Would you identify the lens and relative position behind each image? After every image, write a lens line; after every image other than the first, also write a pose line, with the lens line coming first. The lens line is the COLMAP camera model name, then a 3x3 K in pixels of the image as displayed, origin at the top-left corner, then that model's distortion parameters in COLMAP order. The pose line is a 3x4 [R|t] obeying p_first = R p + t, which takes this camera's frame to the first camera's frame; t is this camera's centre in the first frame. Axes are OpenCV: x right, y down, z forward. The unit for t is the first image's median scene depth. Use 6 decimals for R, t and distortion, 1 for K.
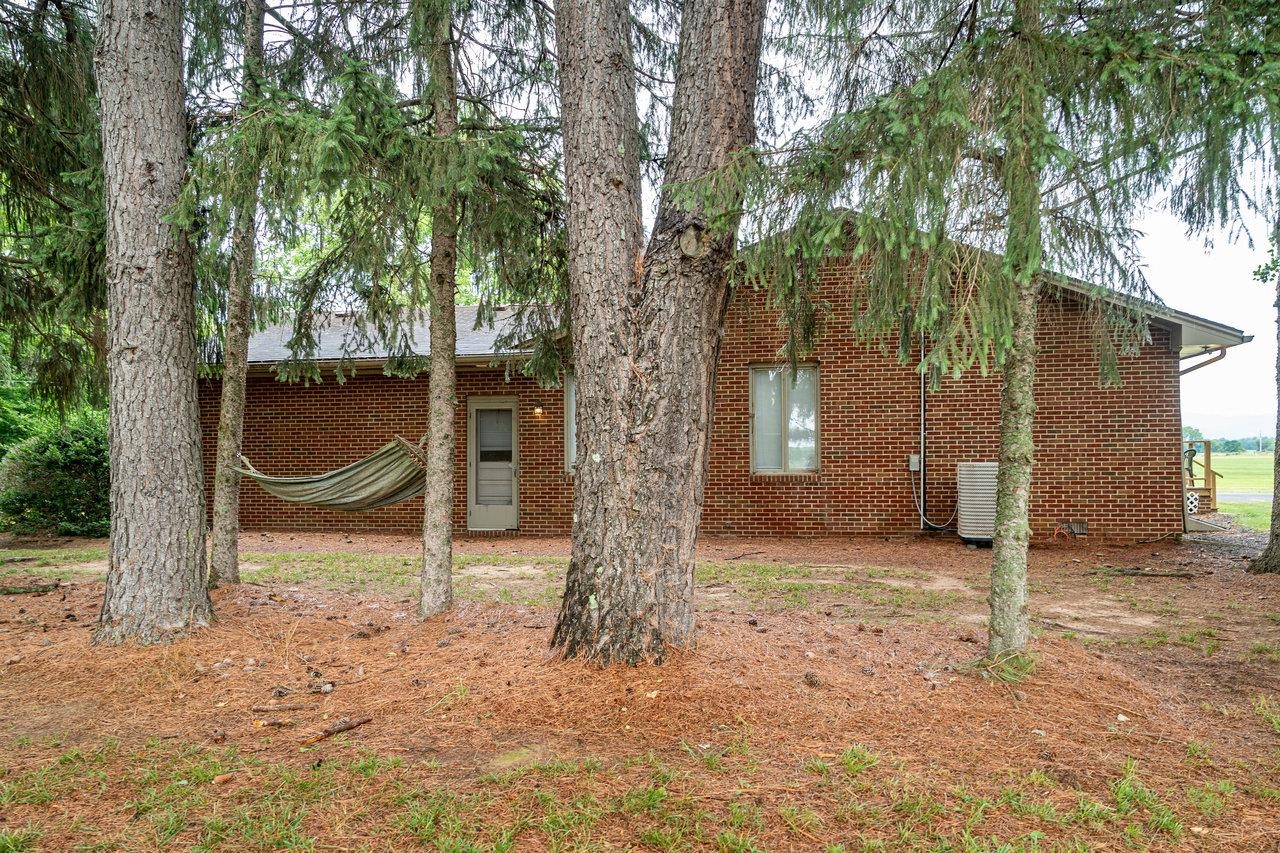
lens RADIAL K [[915.6, 0, 640.0], [0, 915.6, 426.5], [0, 0, 1]] dist [0.006645, -0.000359]
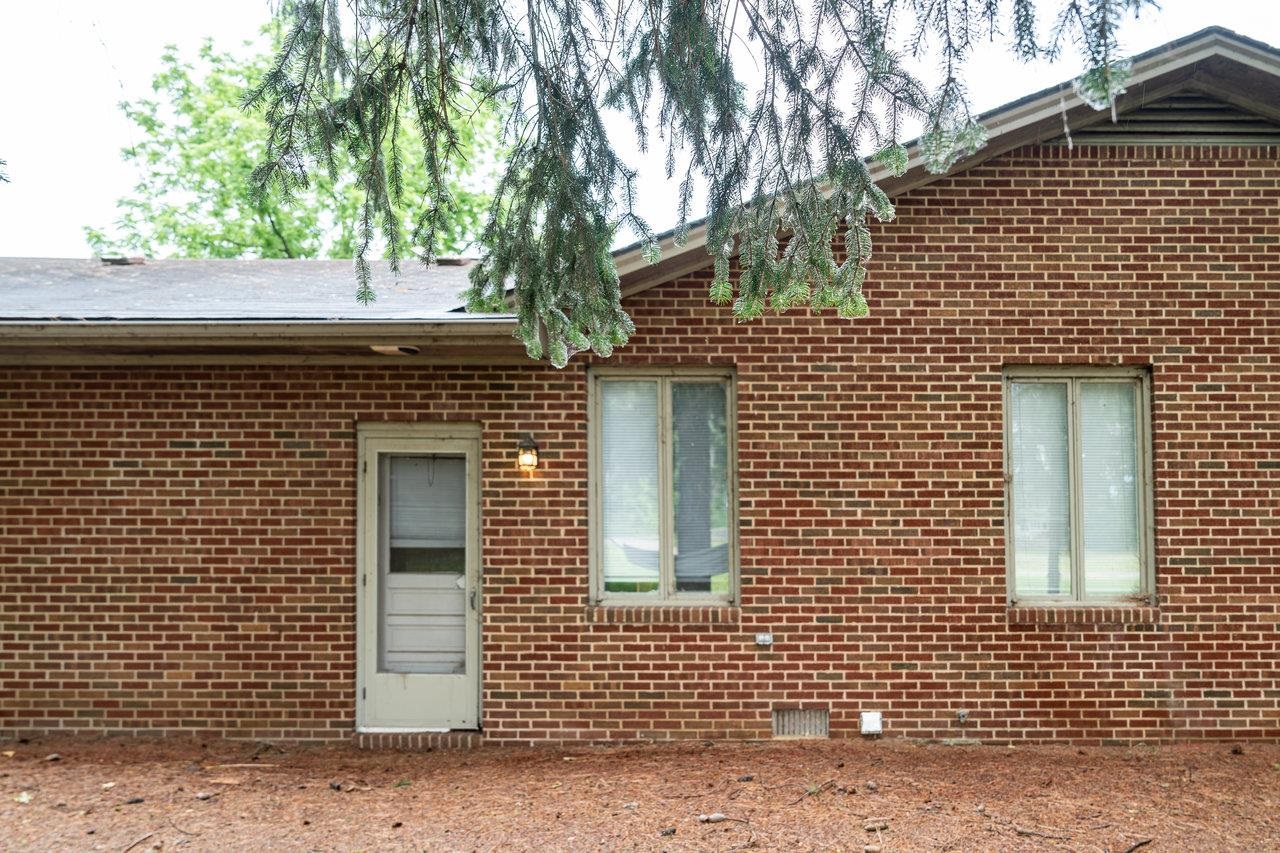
lens RADIAL K [[915.6, 0, 640.0], [0, 915.6, 426.5], [0, 0, 1]] dist [0.006645, -0.000359]
pose [[0.978677, 0.011837, 0.205062, -0.159018], [-0.013599, 0.999882, 0.007186, -0.039706], [-0.204952, -0.009822, 0.978723, 0.591947]]
